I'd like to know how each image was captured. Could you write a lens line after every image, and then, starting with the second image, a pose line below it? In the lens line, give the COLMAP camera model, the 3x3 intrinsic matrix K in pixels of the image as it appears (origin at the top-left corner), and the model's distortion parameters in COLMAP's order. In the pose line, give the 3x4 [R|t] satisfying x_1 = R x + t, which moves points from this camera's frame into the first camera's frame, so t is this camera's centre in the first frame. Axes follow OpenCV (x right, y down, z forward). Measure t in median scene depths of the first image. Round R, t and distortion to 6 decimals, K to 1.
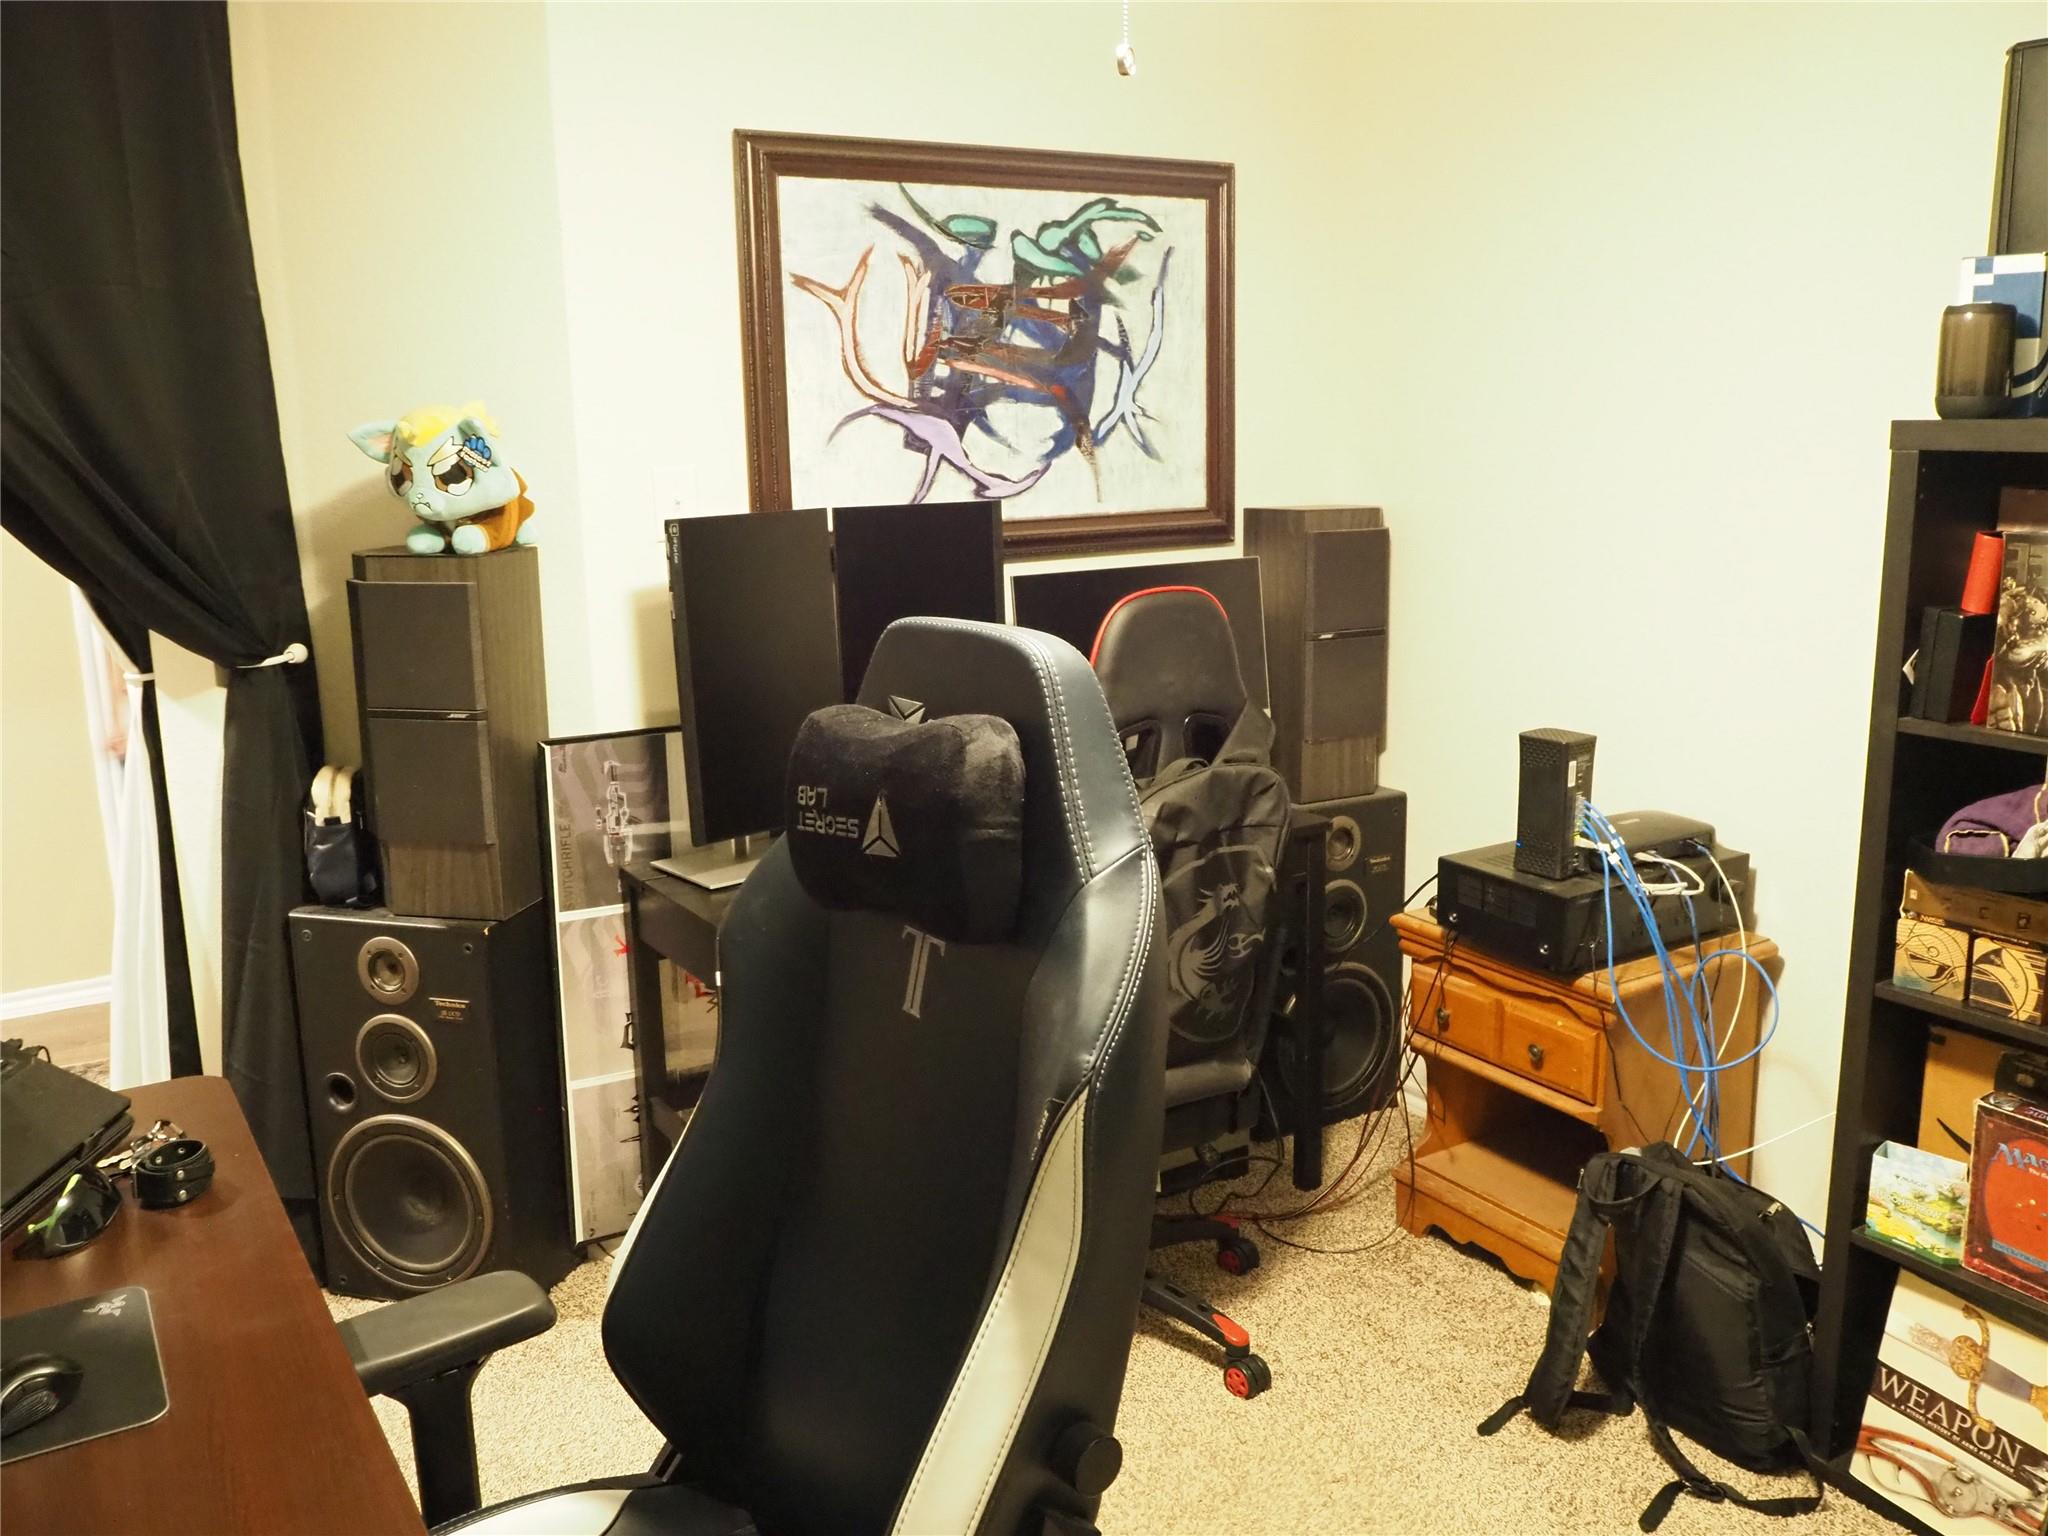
lens RADIAL K [[1717.4, 0, 1025.5], [0, 1717.4, 765.3], [0, 0, 1]] dist [-0.039234, 0.006591]
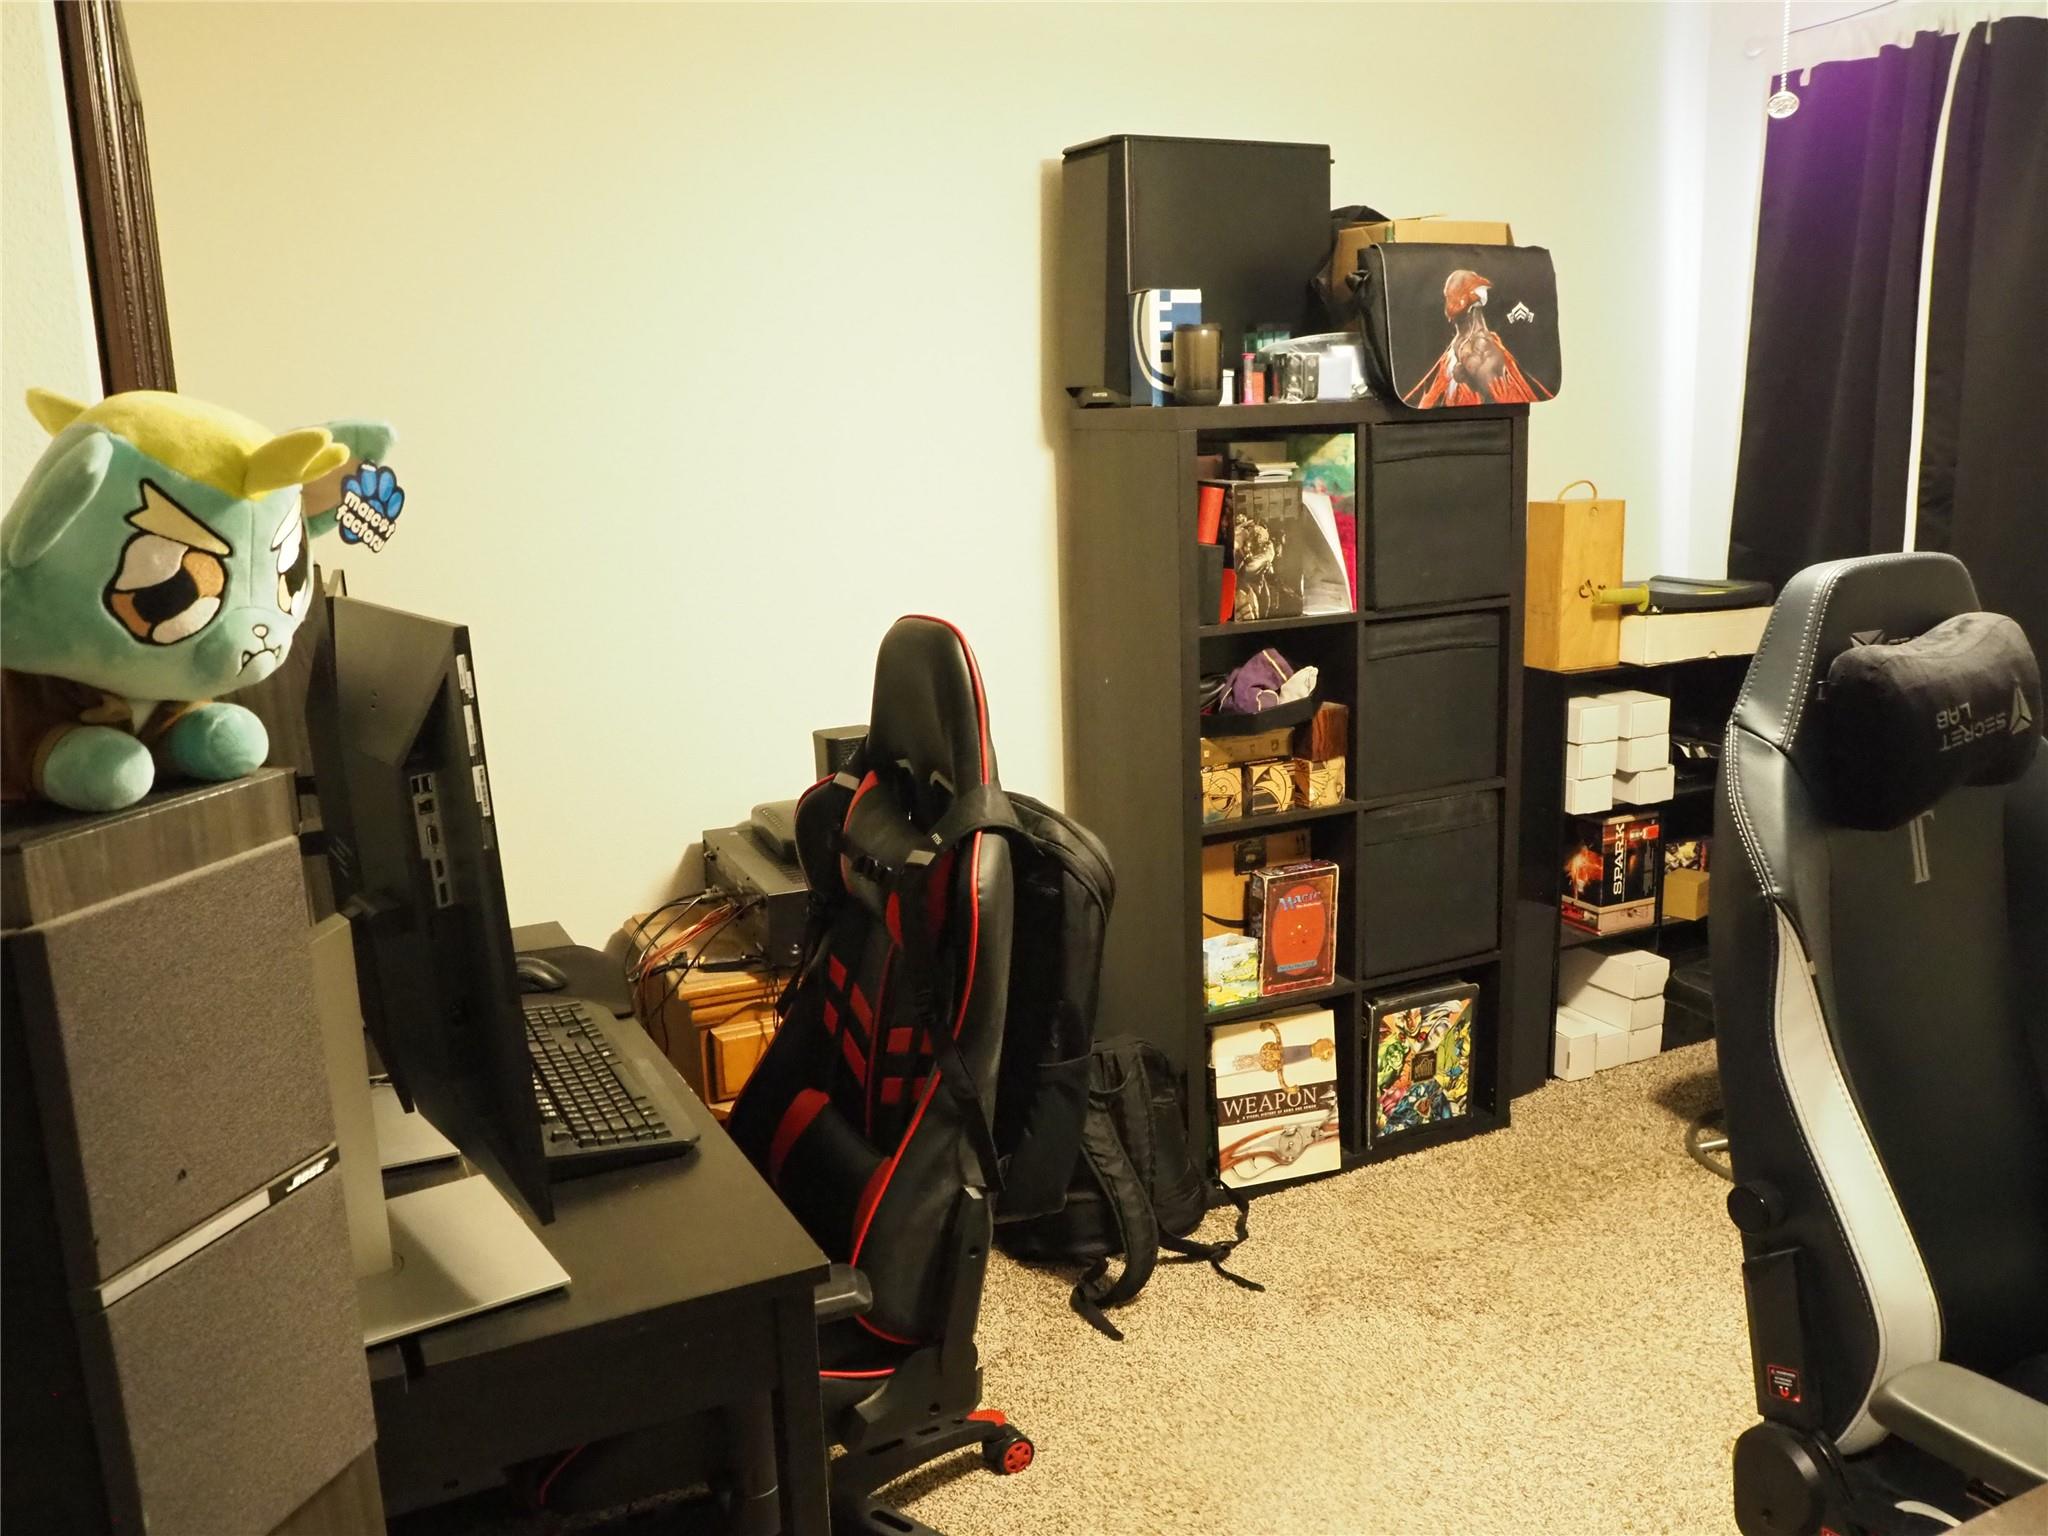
lens RADIAL K [[1717.4, 0, 1025.7], [0, 1717.4, 770.3], [0, 0, 1]] dist [-0.039234, 0.006591]
pose [[0.109762, -0.203591, 0.972884, -0.843543], [0.231334, 0.957152, 0.174199, -0.186647], [-0.966663, 0.205941, 0.152156, 0.937938]]
